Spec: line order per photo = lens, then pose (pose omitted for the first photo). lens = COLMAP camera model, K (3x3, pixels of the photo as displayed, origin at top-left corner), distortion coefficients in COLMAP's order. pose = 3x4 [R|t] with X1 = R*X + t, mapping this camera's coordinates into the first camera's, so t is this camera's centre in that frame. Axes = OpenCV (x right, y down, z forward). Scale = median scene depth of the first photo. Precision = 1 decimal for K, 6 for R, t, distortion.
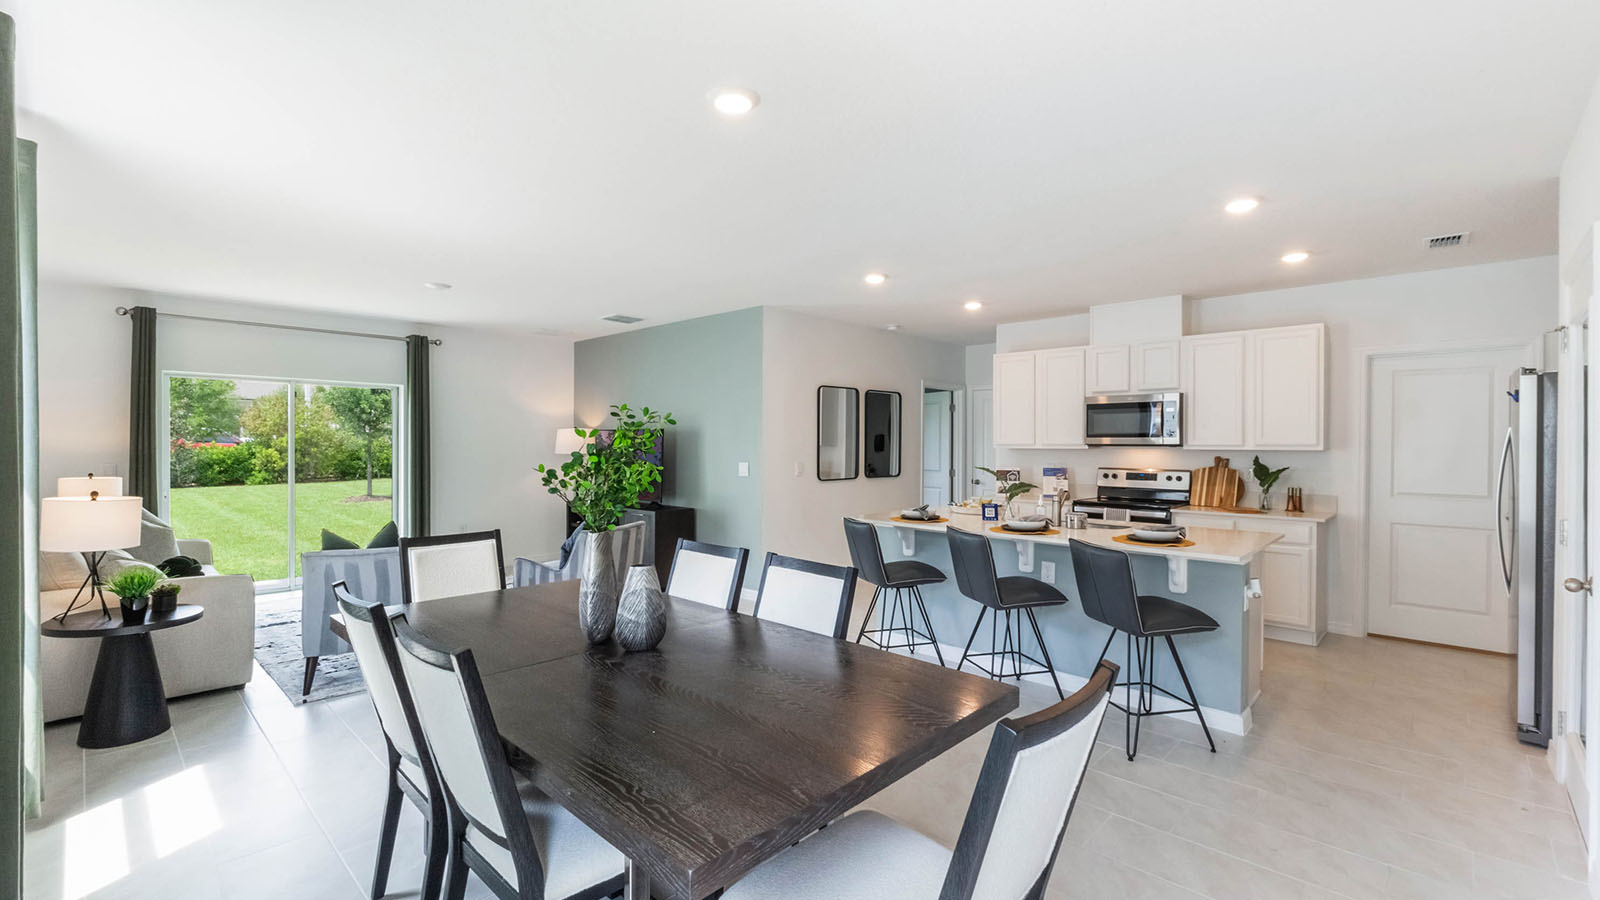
lens RADIAL K [[713.8, 0, 799.9], [0, 713.8, 438.0], [0, 0, 1]] dist [-0.003405, -0.000968]
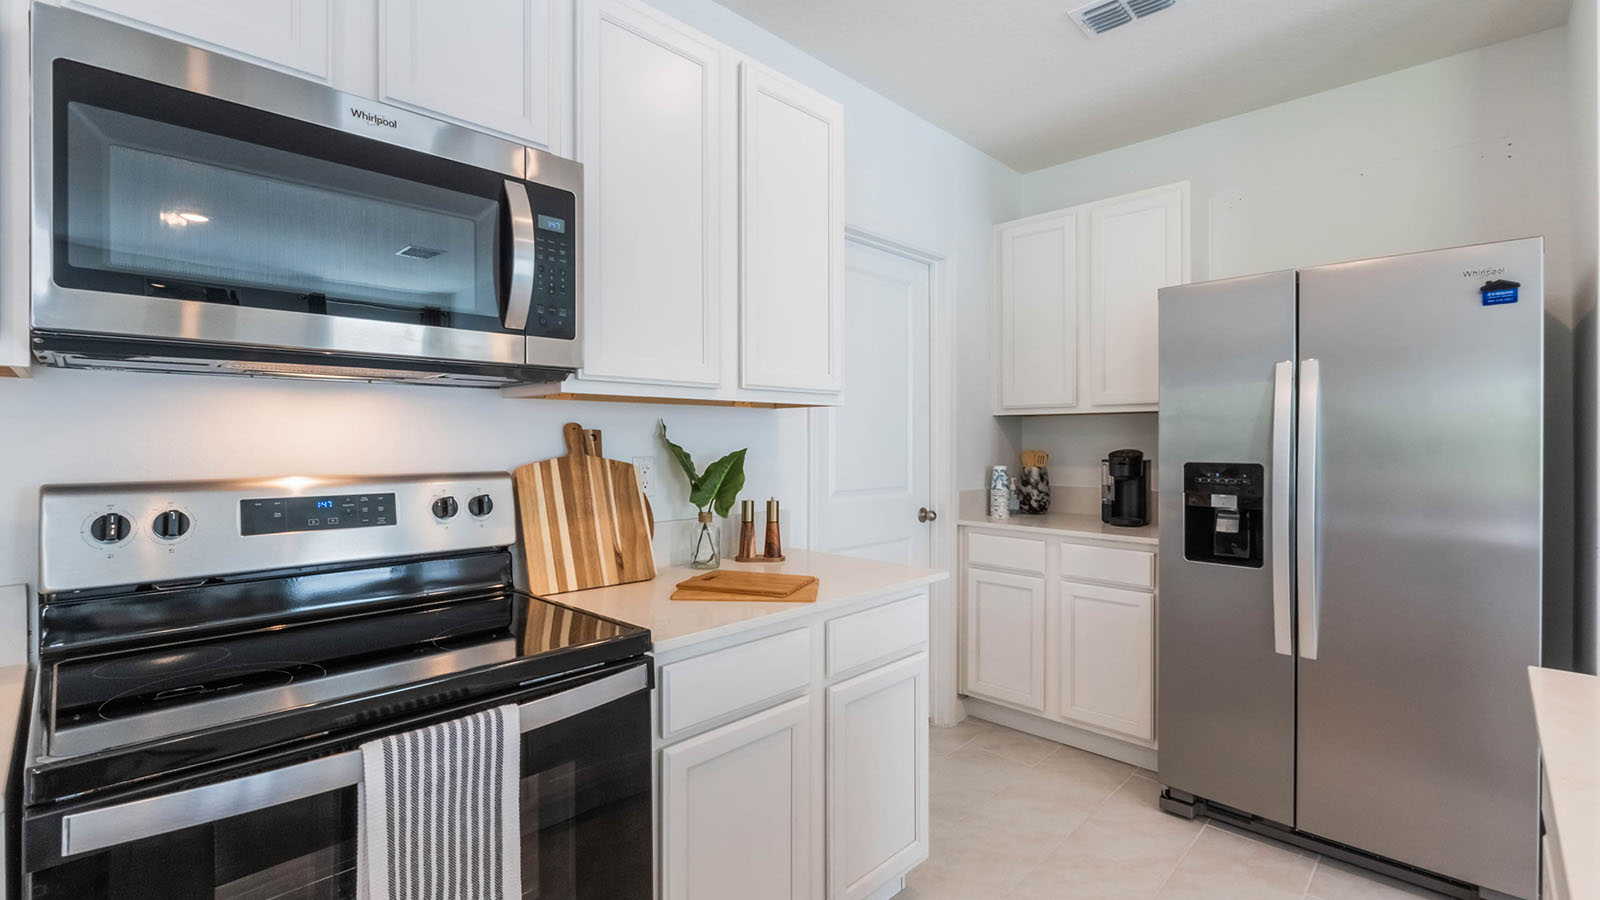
lens RADIAL K [[713.8, 0, 799.9], [0, 713.8, 438.0], [0, 0, 1]] dist [-0.003405, -0.000968]
pose [[0.023932, -0.001963, 0.999712, 0.266645], [-0.003074, 0.999993, 0.002038, 0.030707], [-0.999709, -0.003121, 0.023925, 0.867756]]
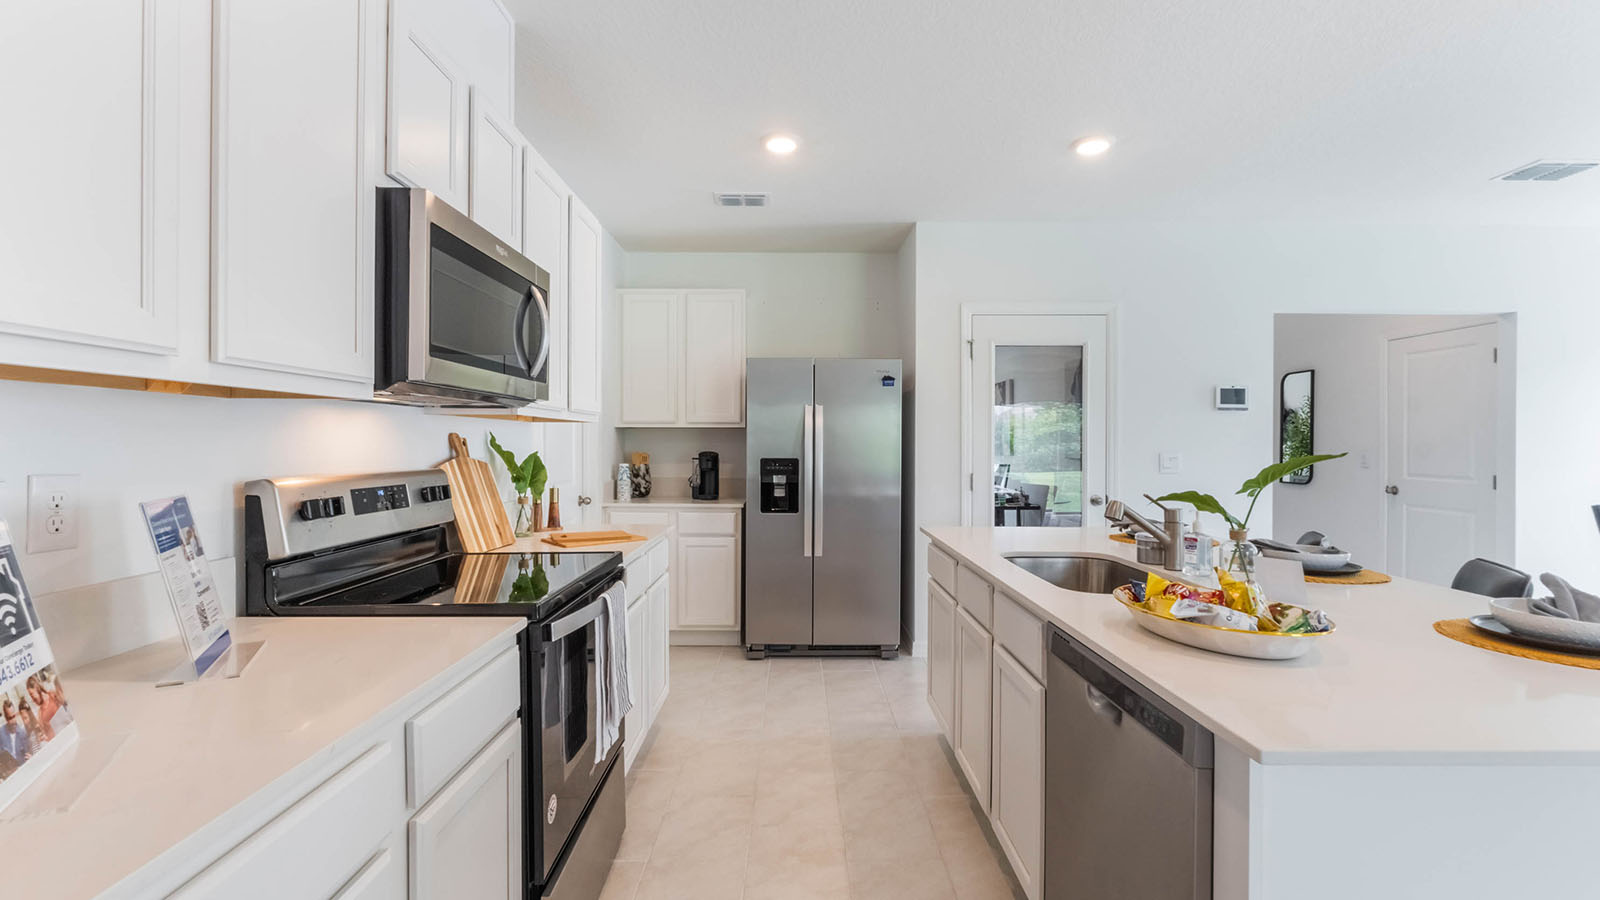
lens RADIAL K [[713.8, 0, 799.9], [0, 713.8, 438.0], [0, 0, 1]] dist [-0.003405, -0.000968]
pose [[-0.683832, -0.000188, 0.729639, 0.132675], [-0.008355, 0.999936, -0.007572, 0.029534], [-0.729592, -0.011275, -0.683790, 1.108401]]
